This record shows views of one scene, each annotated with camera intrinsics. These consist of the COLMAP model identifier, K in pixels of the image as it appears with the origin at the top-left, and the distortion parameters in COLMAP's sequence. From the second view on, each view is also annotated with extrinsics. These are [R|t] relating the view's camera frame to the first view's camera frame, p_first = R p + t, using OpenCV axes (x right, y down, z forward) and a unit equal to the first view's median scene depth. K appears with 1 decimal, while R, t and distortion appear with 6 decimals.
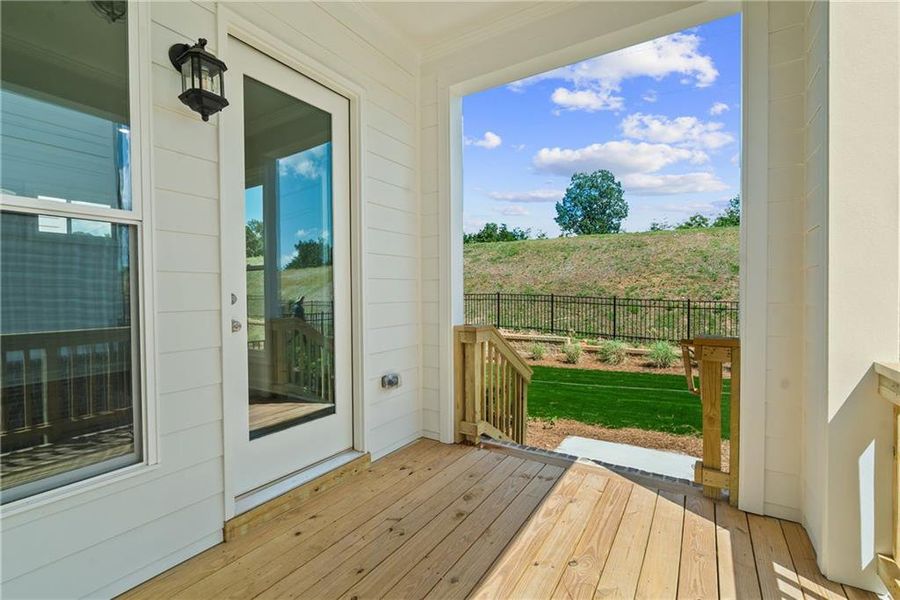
lens RADIAL K [[409.9, 0, 446.9], [0, 409.9, 293.8], [0, 0, 1]] dist [-0.001481, 0.000256]
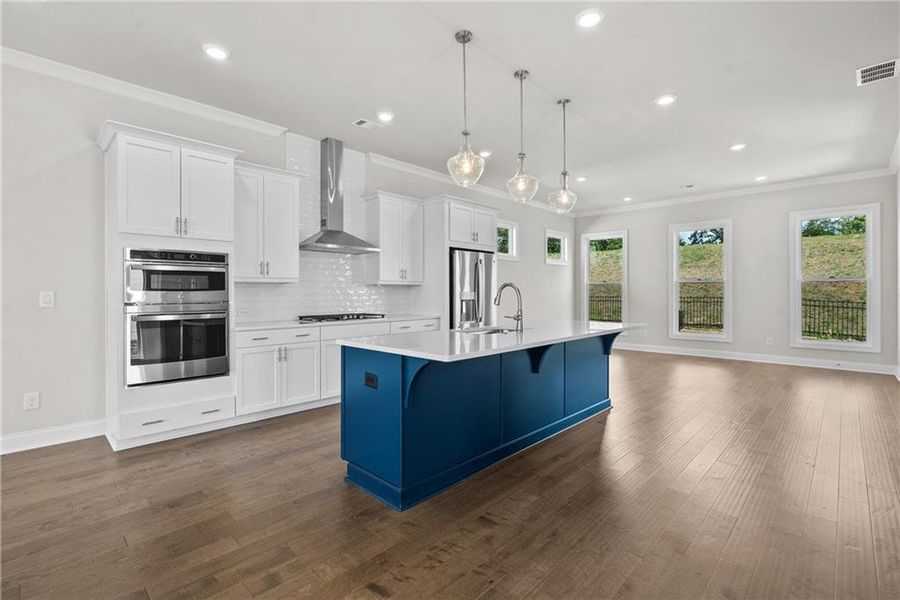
lens RADIAL K [[409.9, 0, 446.9], [0, 409.9, 293.8], [0, 0, 1]] dist [-0.001481, 0.000256]
pose [[0.977346, 0.008990, -0.211458, -0.382165], [-0.008735, 0.999960, 0.002138, -0.004445], [0.211468, -0.000242, 0.977385, -0.251430]]
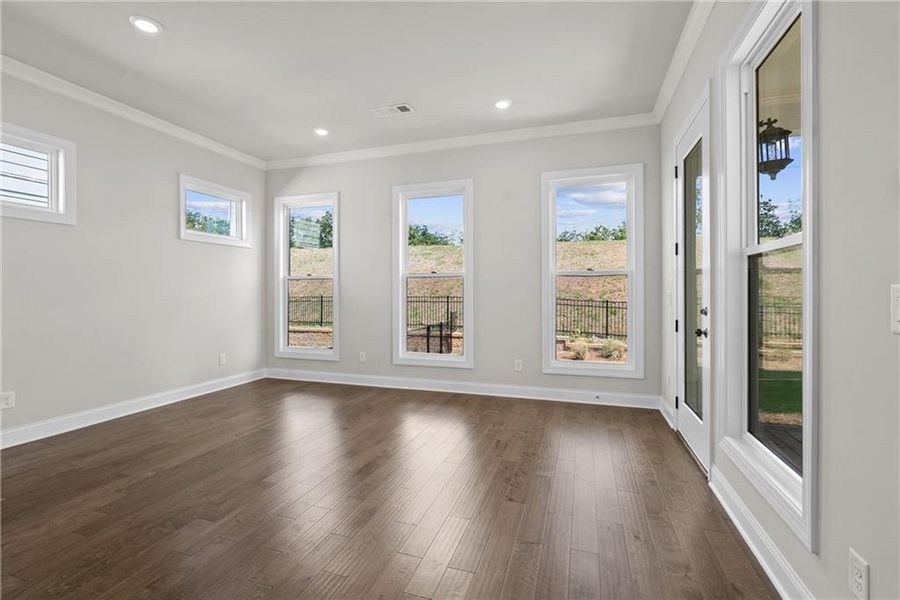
lens RADIAL K [[410.8, 0, 448.4], [0, 410.8, 295.5], [0, 0, 1]] dist [-0.028344, -0.000025]
pose [[0.971324, 0.003538, 0.237735, -0.242947], [-0.004353, 0.999986, 0.002903, -0.005799], [-0.237722, -0.003854, 0.971326, 0.000838]]
